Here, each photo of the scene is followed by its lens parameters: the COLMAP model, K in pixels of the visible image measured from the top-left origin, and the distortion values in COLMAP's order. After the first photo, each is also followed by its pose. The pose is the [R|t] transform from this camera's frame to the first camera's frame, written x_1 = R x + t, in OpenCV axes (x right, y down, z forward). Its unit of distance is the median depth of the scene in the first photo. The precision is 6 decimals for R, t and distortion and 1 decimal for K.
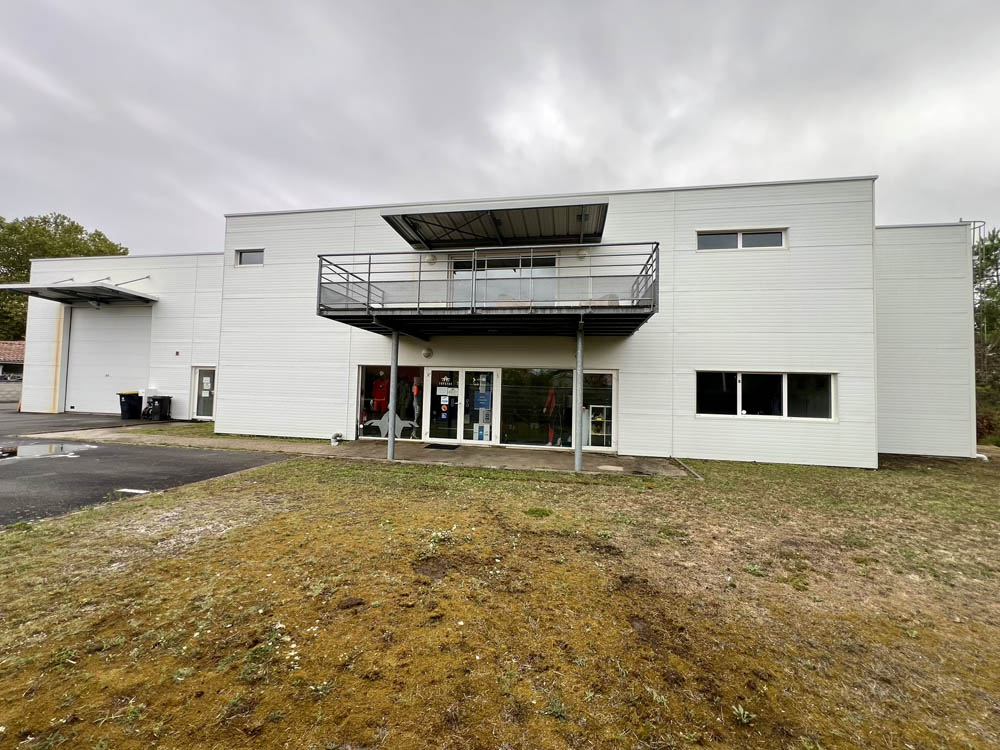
lens RADIAL K [[399.4, 0, 498.8], [0, 399.4, 373.3], [0, 0, 1]] dist [-0.001318, -0.000006]
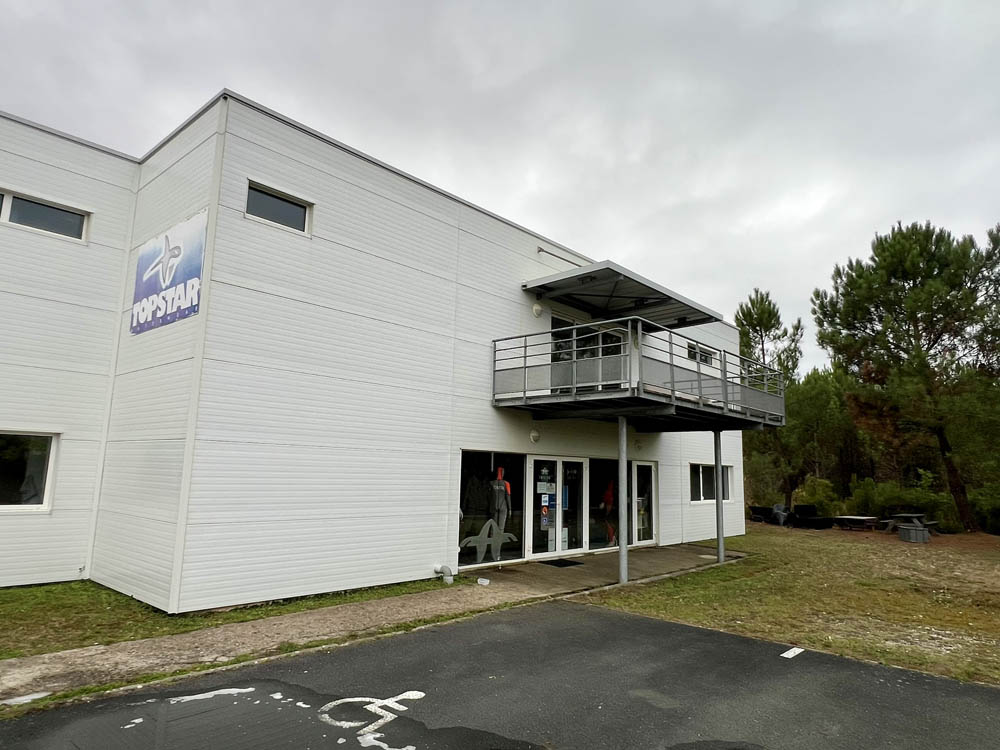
lens RADIAL K [[630.7, 0, 495.8], [0, 630.7, 372.6], [0, 0, 1]] dist [0.000789, -0.000899]
pose [[0.535002, 0.117773, 0.836602, -1.159148], [-0.047356, 0.992860, -0.109487, -0.034498], [-0.843522, 0.018958, 0.536759, 0.424975]]
